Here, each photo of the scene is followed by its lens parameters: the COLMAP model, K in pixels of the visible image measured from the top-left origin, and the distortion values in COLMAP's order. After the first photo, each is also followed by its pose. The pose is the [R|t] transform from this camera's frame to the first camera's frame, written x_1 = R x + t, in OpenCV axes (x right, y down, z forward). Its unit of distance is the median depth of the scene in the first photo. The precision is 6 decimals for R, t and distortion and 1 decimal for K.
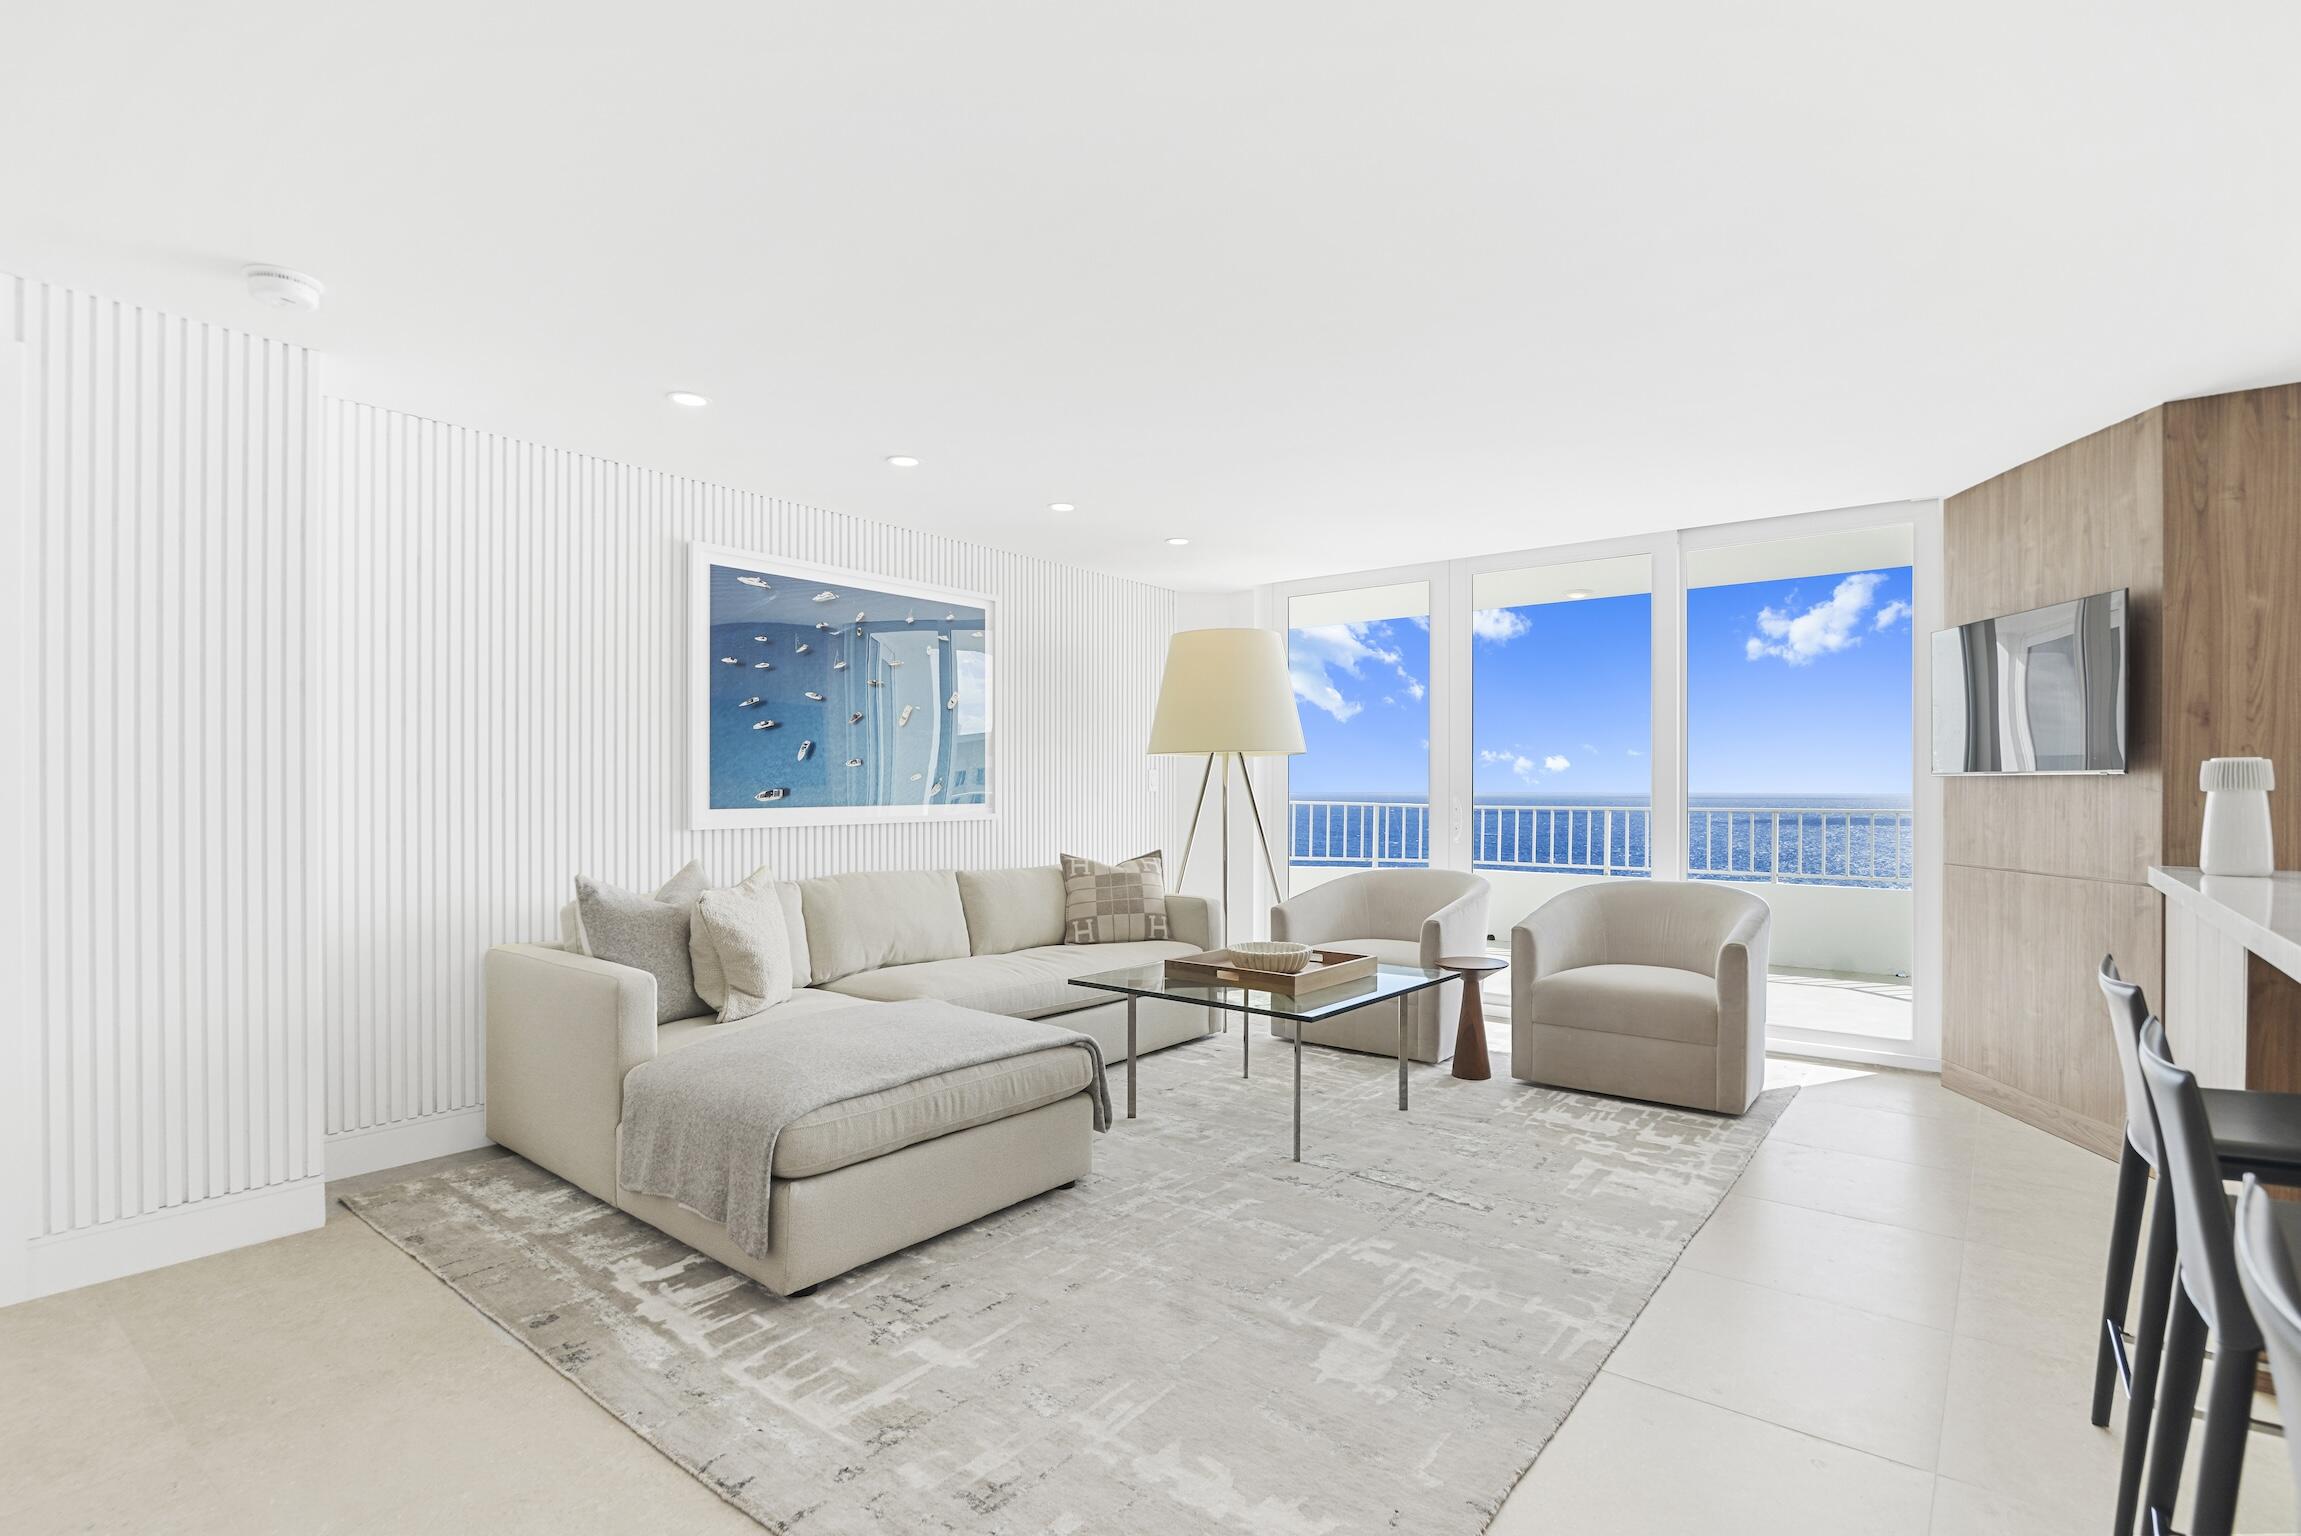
lens RADIAL K [[1085.8, 0, 1183.8], [0, 1085.8, 792.1], [0, 0, 1]] dist [-0.018166, -0.000017]
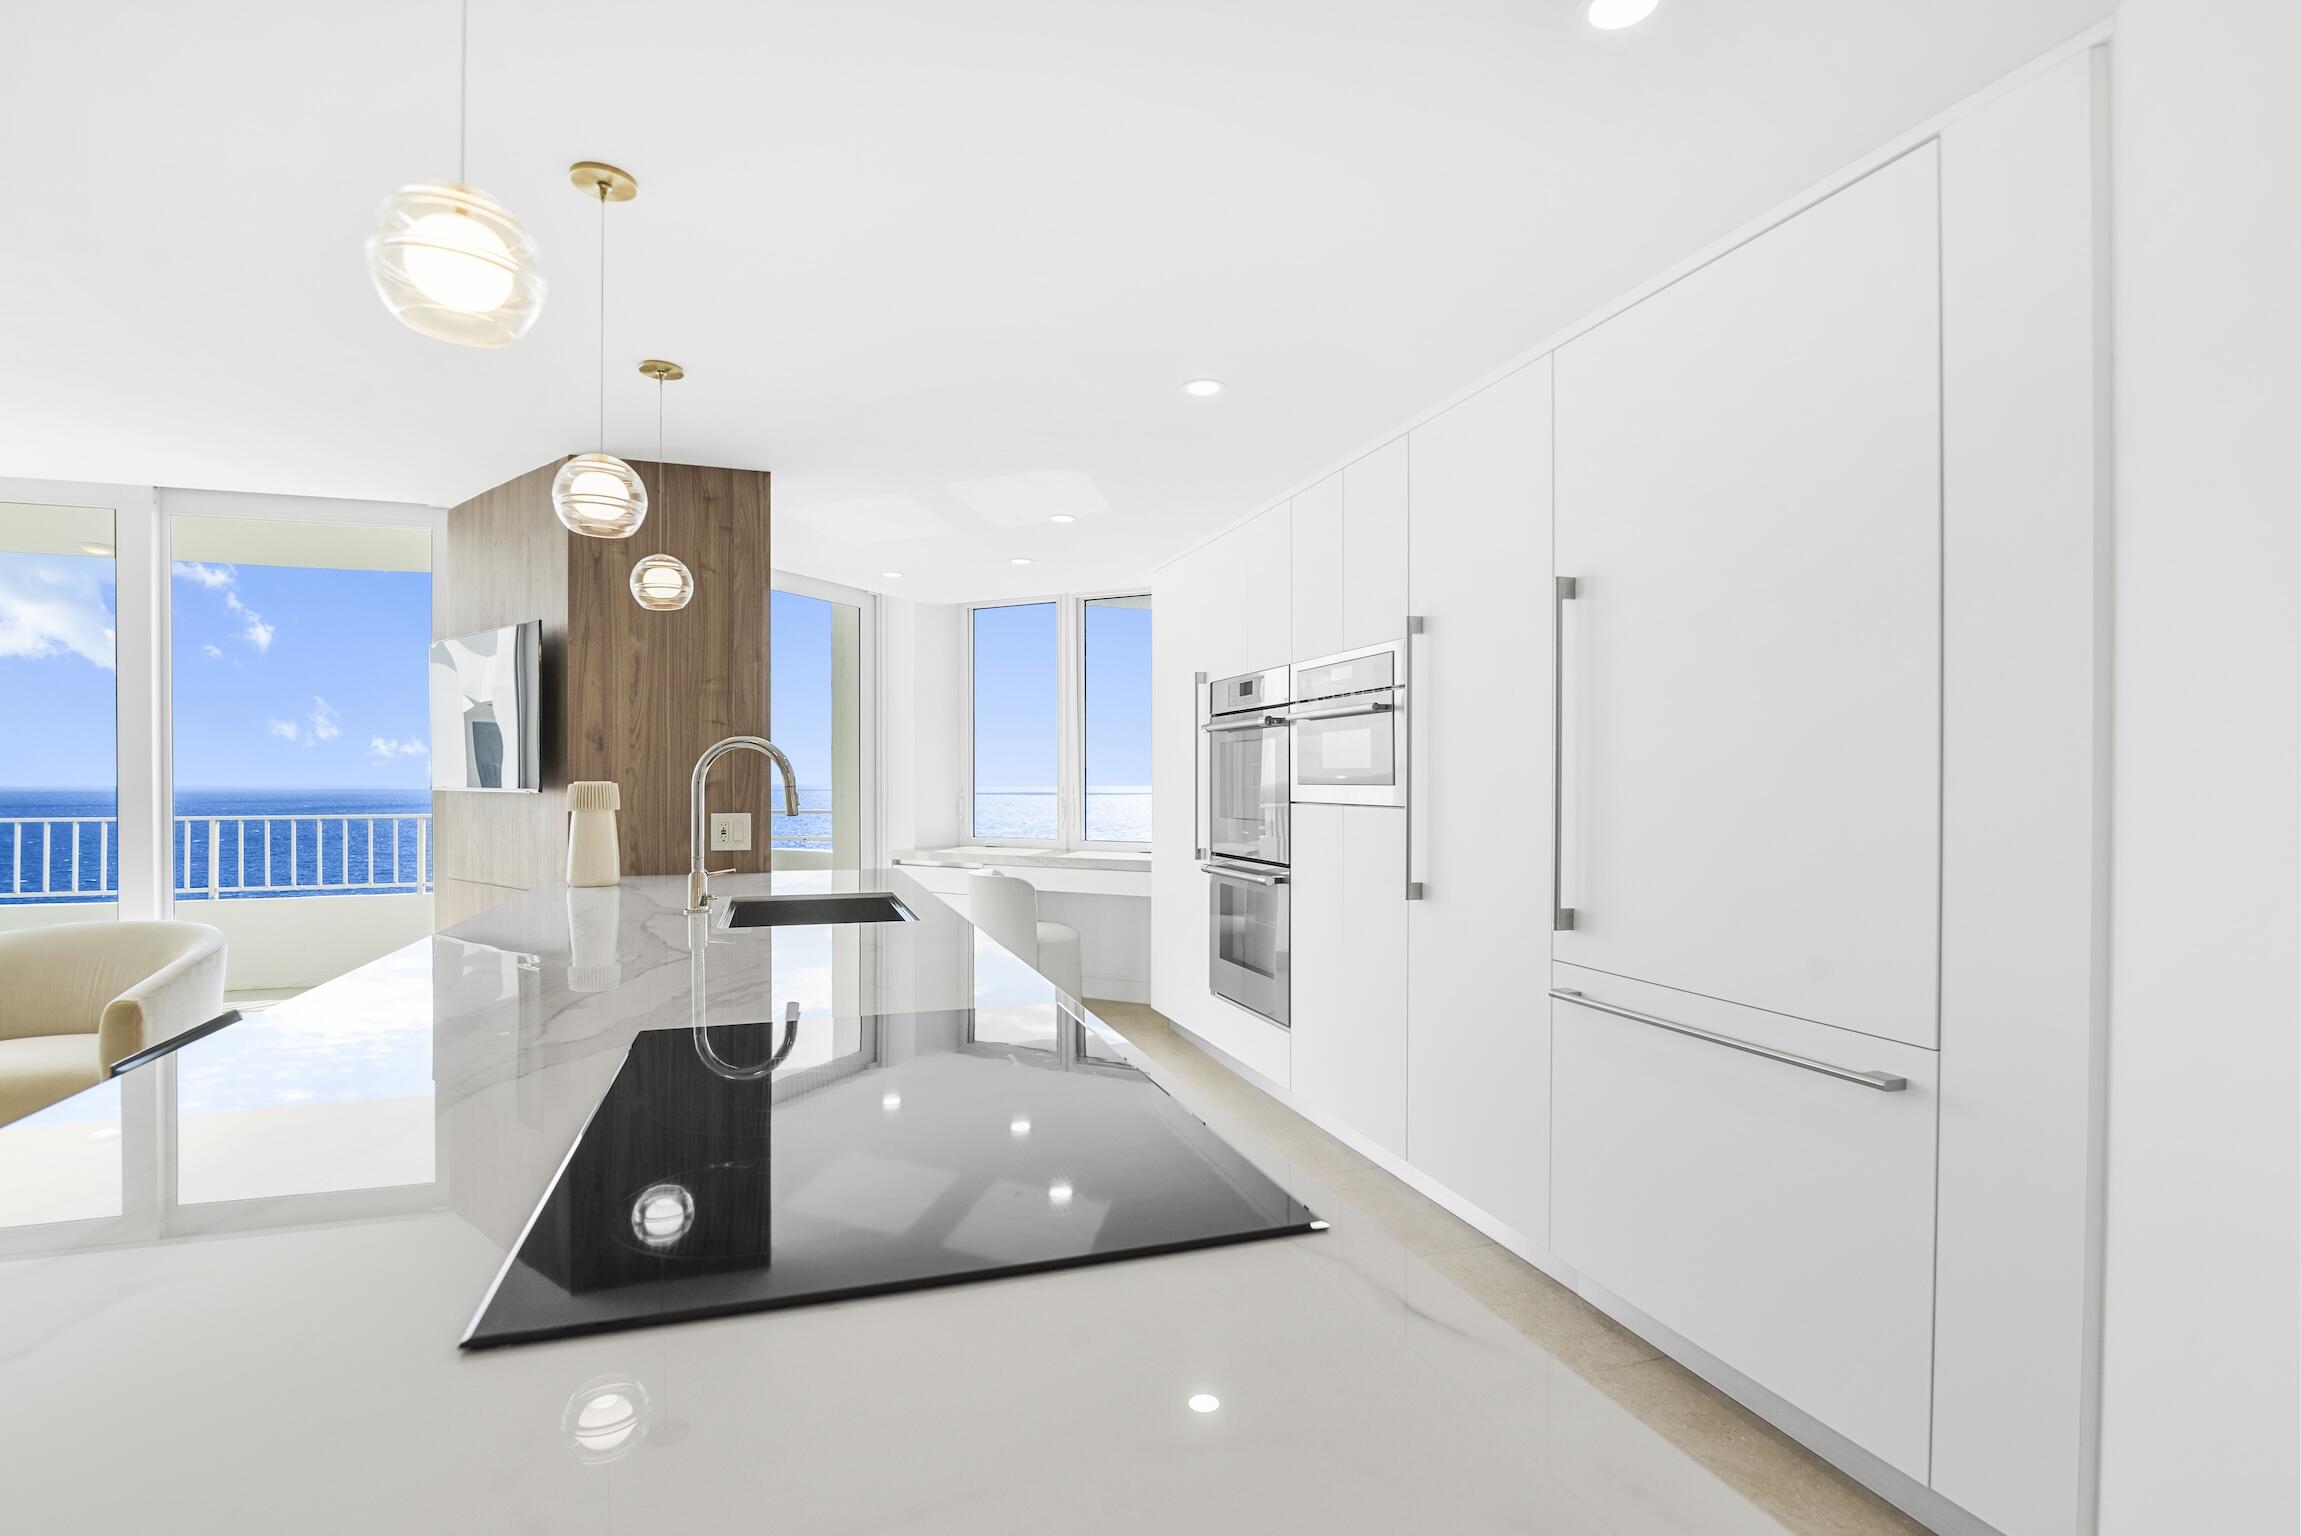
lens RADIAL K [[1085.8, 0, 1147.0], [0, 1085.8, 782.8], [0, 0, 1]] dist [-0.018166, -0.000017]
pose [[0.555706, -0.003057, 0.831373, 0.325970], [0.004201, 0.999991, 0.000869, -0.026426], [-0.831368, 0.003009, 0.555713, -0.108713]]
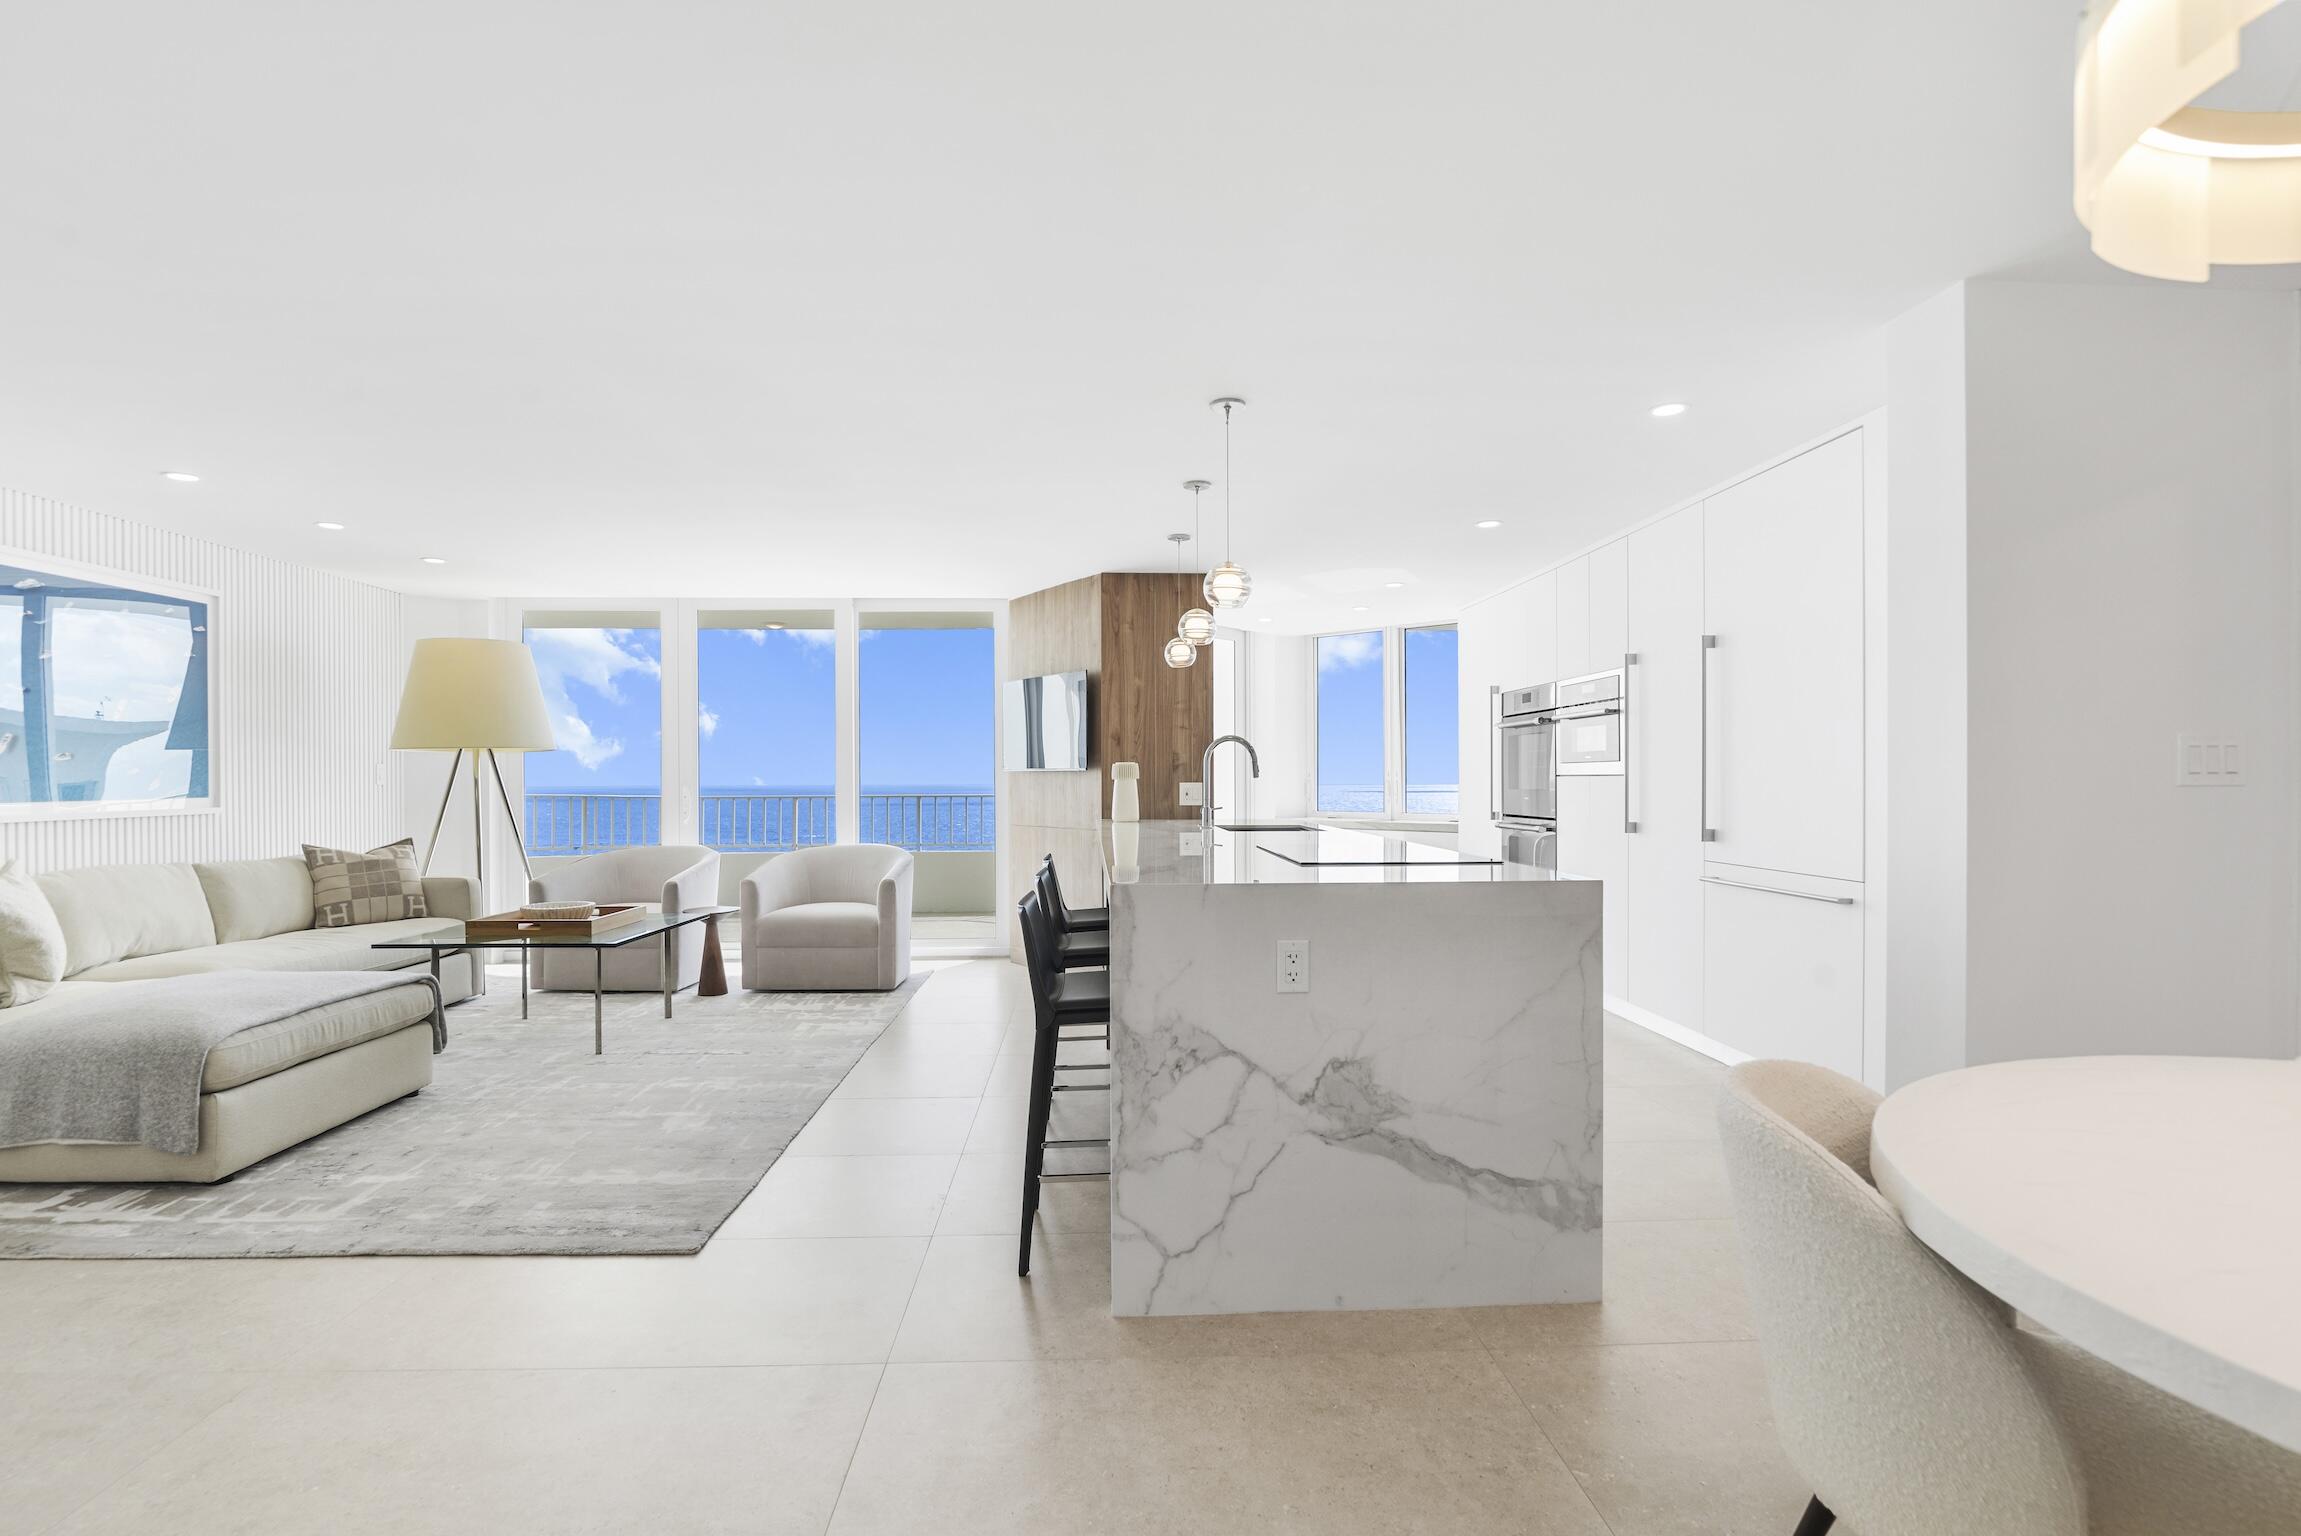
lens RADIAL K [[1085.8, 0, 1132.1], [0, 1085.8, 781.9], [0, 0, 1]] dist [-0.018166, -0.000017]
pose [[0.770195, -0.004476, 0.637792, -0.255547], [0.006668, 0.999977, -0.001035, 0.004826], [-0.637773, 0.005050, 0.770208, -0.498234]]
